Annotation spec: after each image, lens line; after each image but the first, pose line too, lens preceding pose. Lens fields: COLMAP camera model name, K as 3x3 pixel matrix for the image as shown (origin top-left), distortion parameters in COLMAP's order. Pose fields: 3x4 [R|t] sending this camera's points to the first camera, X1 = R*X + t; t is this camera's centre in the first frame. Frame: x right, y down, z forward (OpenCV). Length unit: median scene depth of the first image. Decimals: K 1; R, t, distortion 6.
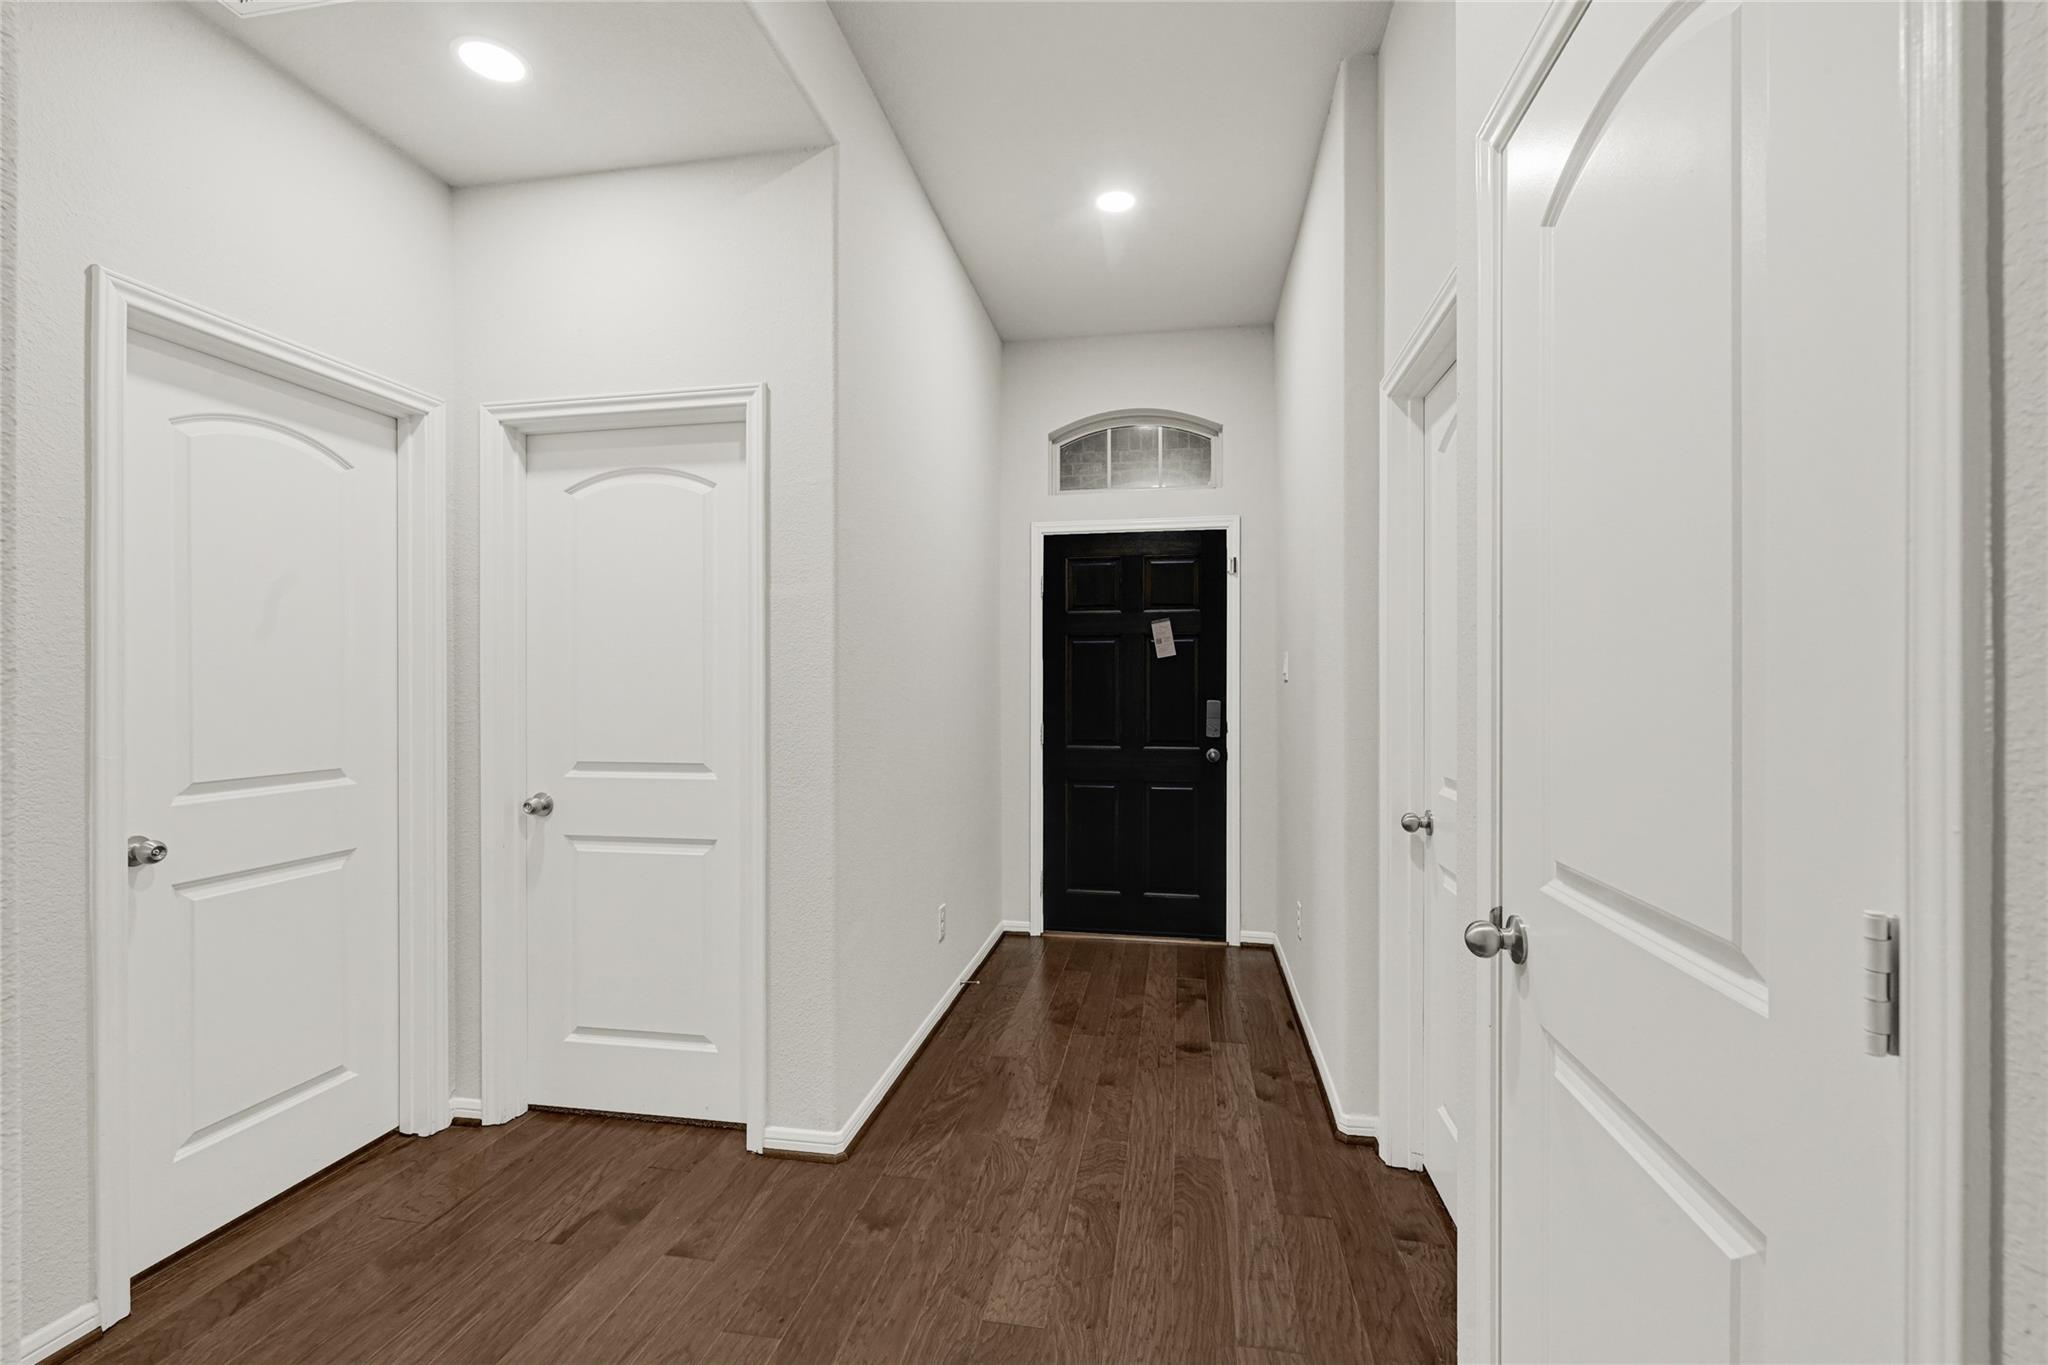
lens RADIAL K [[881.5, 0, 1022.8], [0, 881.5, 682.6], [0, 0, 1]] dist [0.001757, 0.000076]
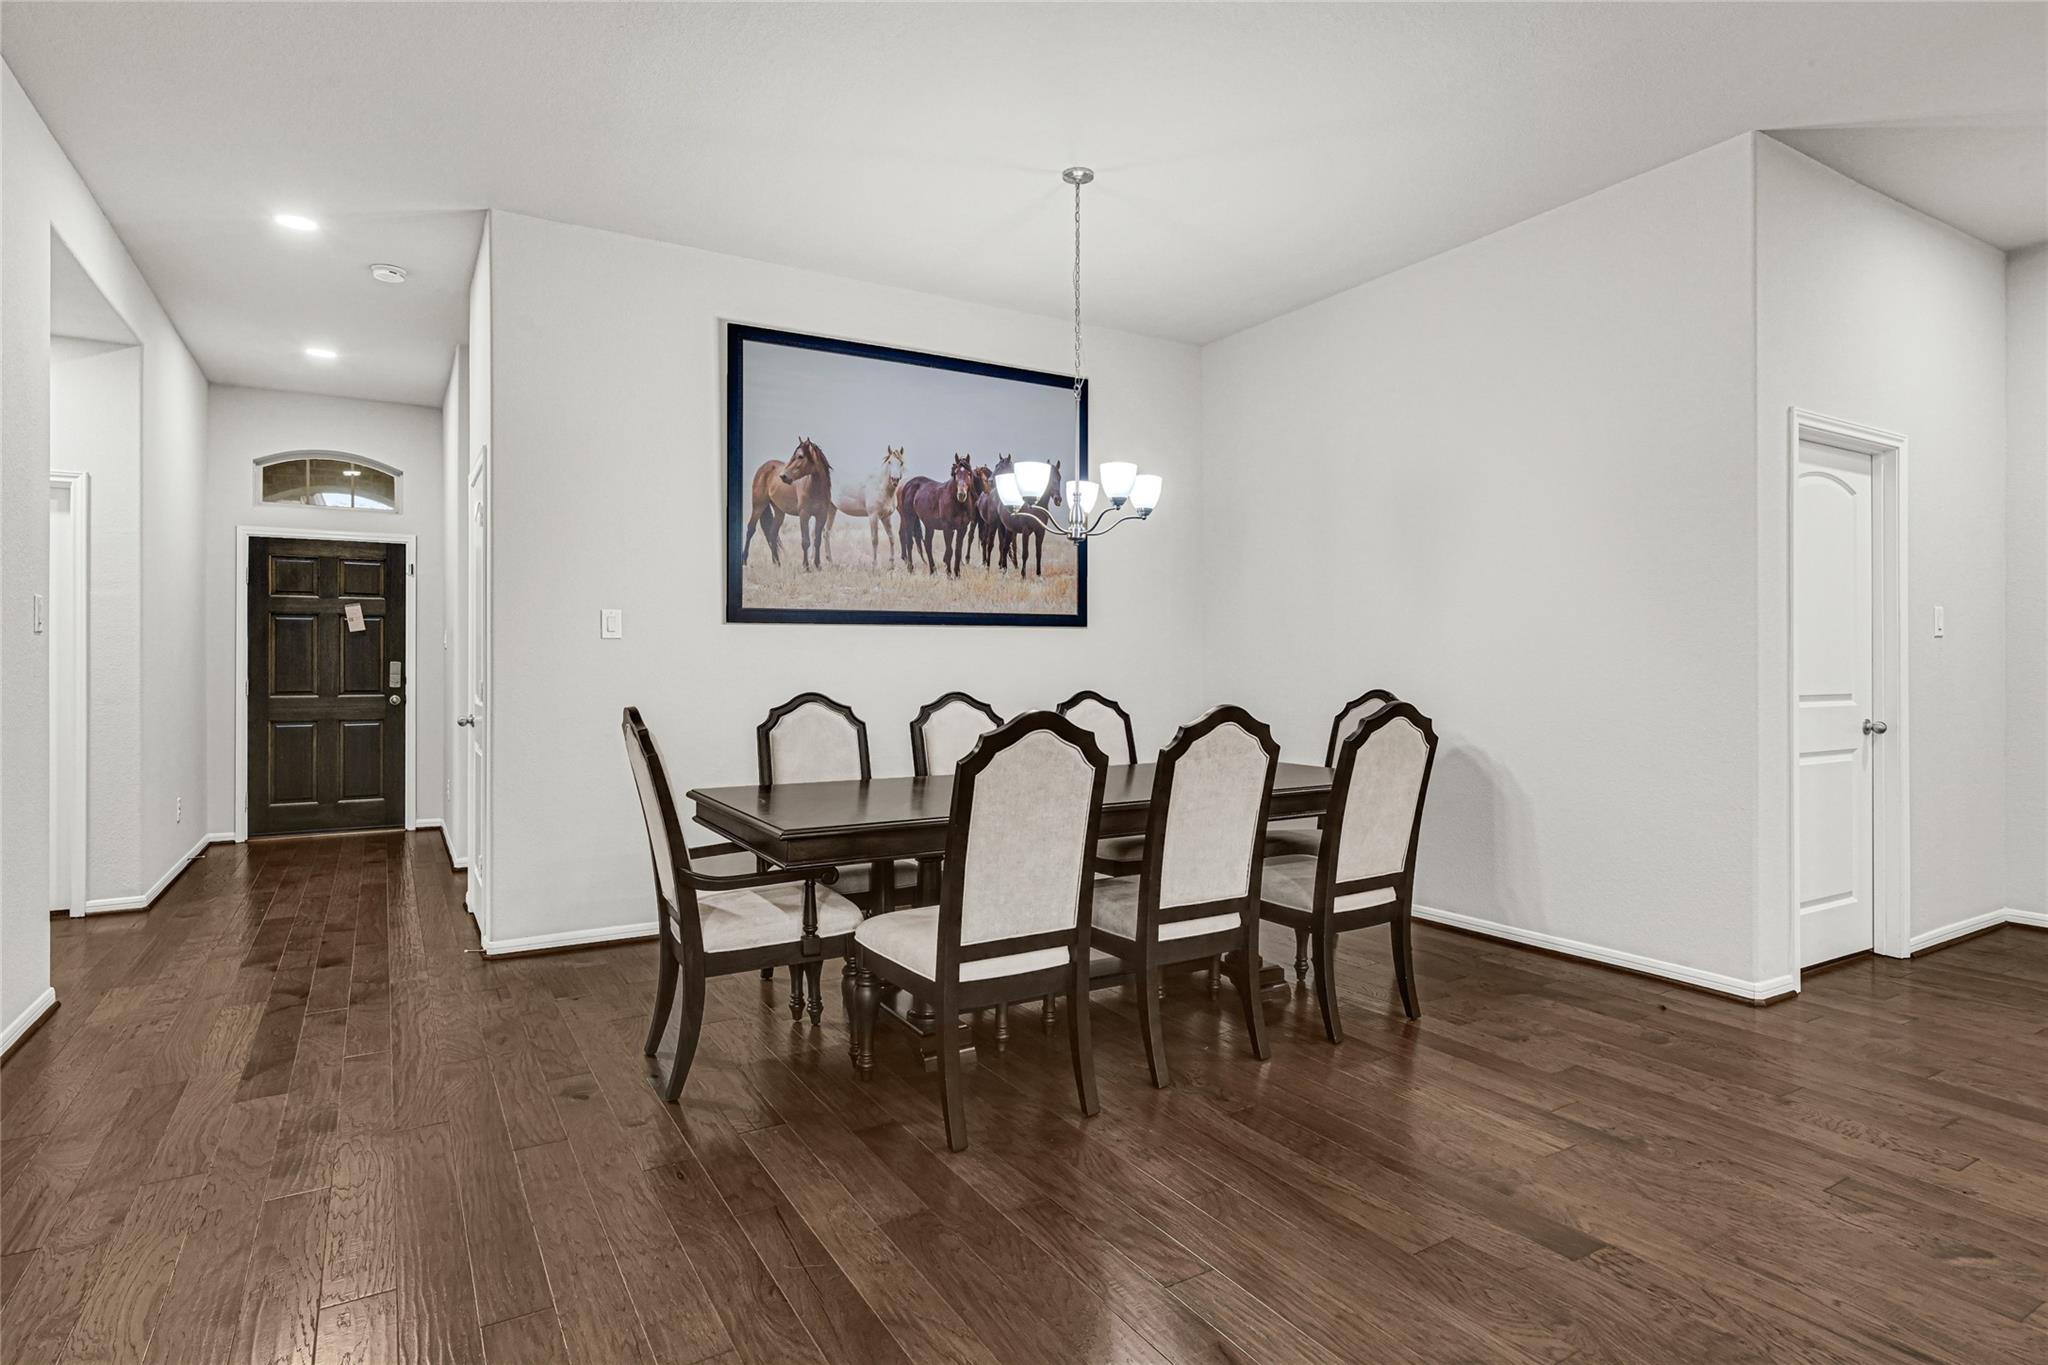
lens RADIAL K [[1071.6, 0, 1022.5], [0, 1071.6, 660.2], [0, 0, 1]] dist [0.002025, 0.000360]
pose [[0.754877, 0.001471, 0.655864, -0.156728], [-0.003013, 0.999995, 0.001225, 0.011721], [-0.655859, -0.002901, 0.754878, -0.977980]]
